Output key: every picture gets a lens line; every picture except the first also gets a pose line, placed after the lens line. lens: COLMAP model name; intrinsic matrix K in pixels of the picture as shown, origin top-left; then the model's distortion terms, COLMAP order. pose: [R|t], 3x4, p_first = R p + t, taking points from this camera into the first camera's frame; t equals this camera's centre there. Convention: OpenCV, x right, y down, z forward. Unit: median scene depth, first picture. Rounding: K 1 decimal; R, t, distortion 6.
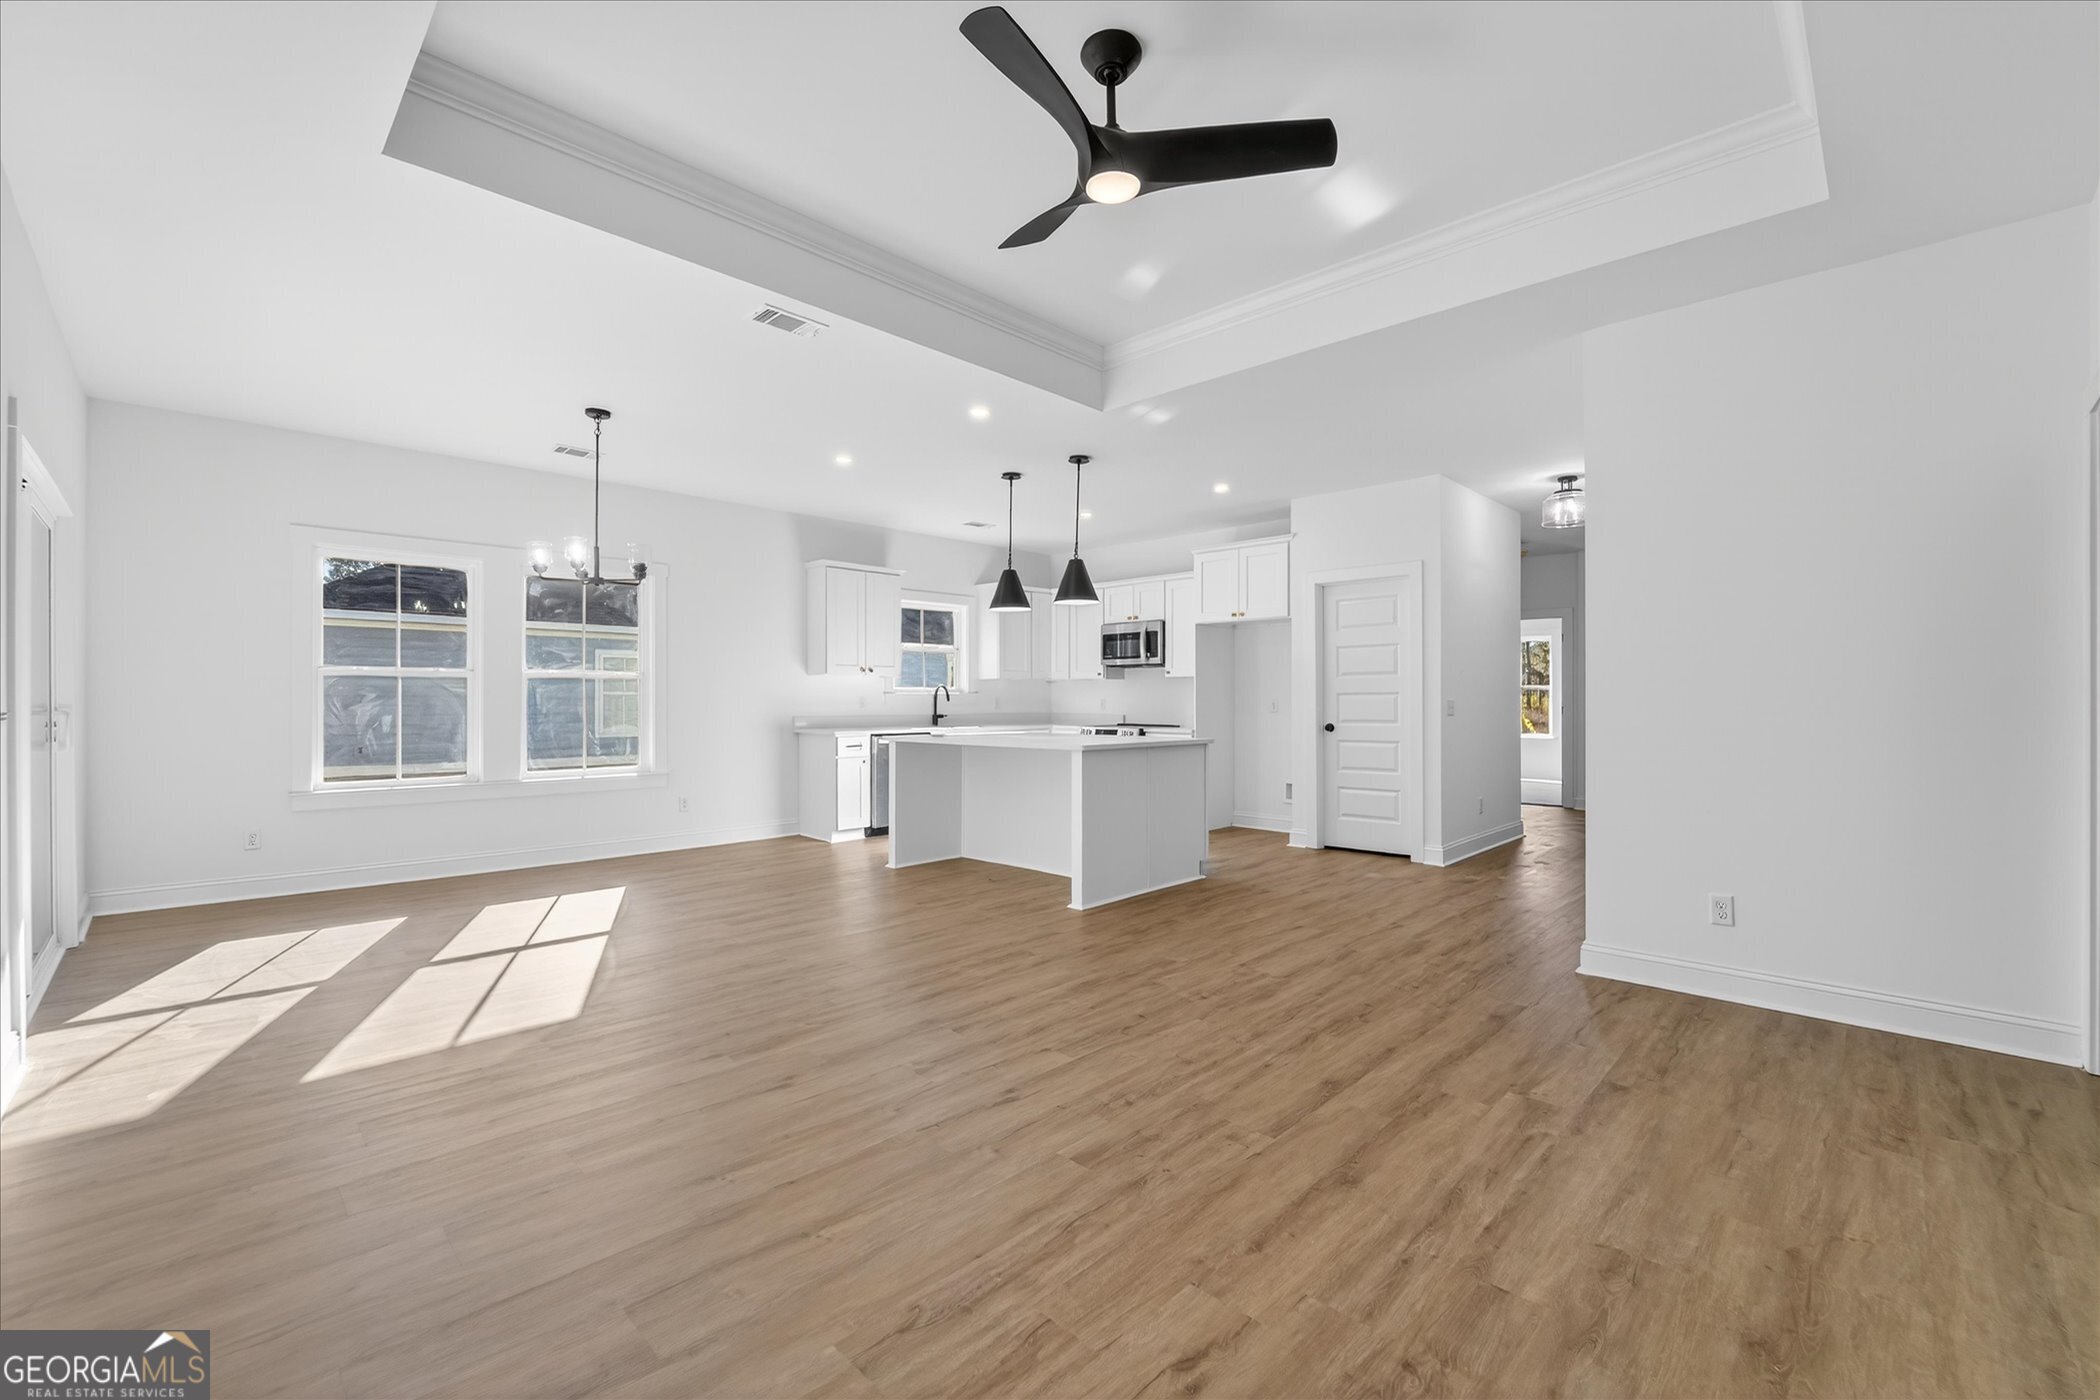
lens RADIAL K [[869.1, 0, 1050.0], [0, 869.1, 700.0], [0, 0, 1]] dist [-0.000218, -0.000036]
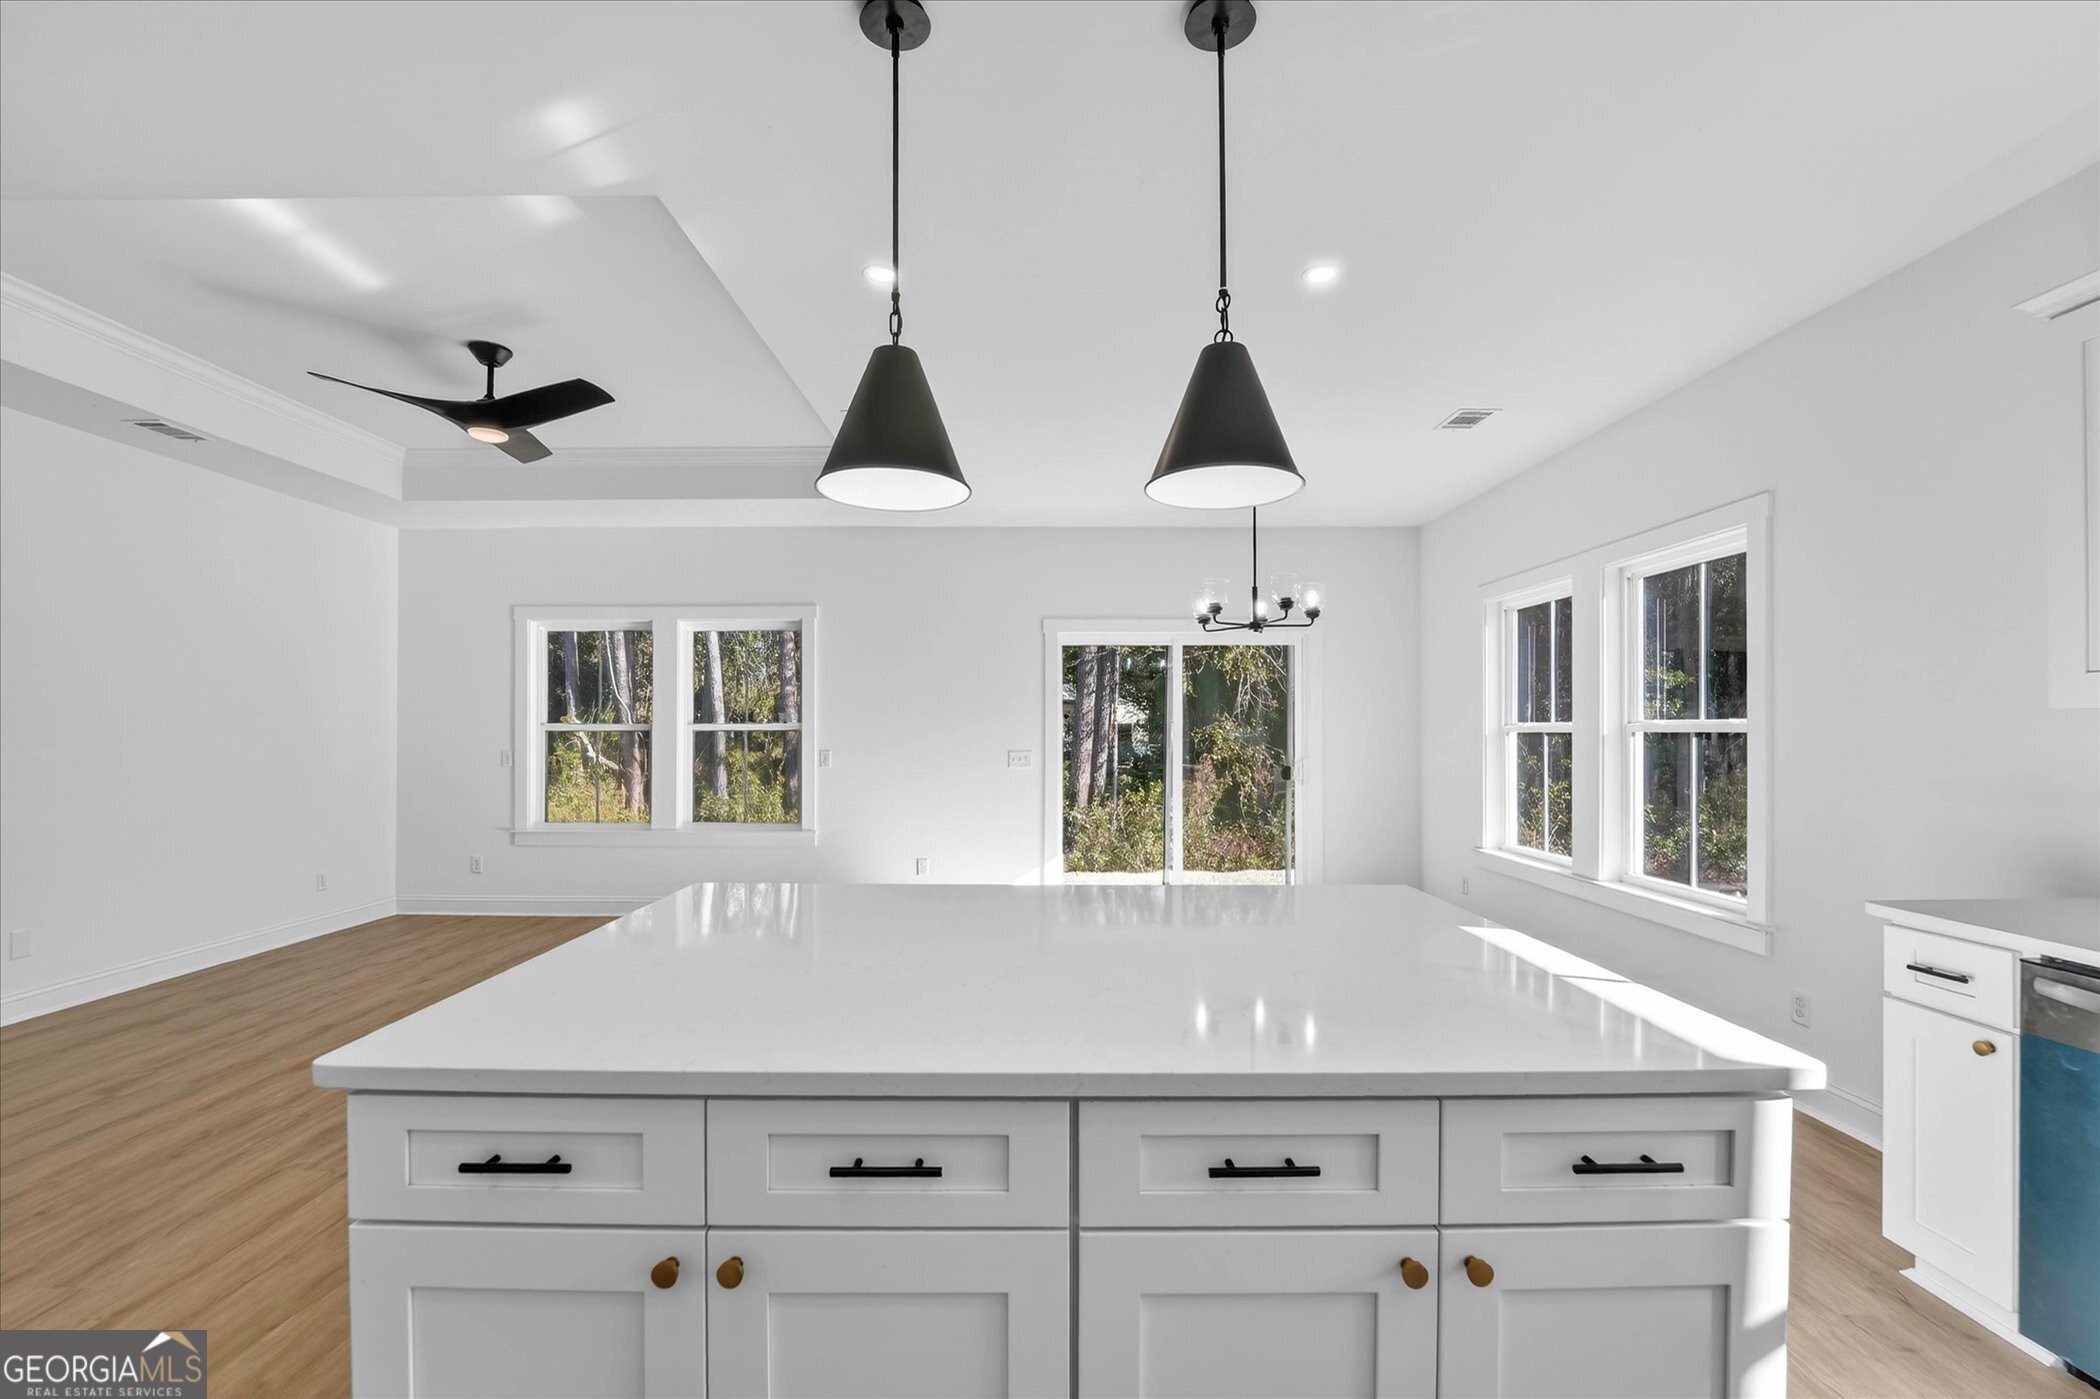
lens RADIAL K [[913.0, 0, 1049.4], [0, 913.0, 733.2], [0, 0, 1]] dist [-0.000490, -0.000124]
pose [[-0.715443, 0.003678, -0.698662, 0.149015], [0.002829, 0.999993, 0.002367, -0.019306], [0.698666, -0.000284, -0.715448, 0.869307]]
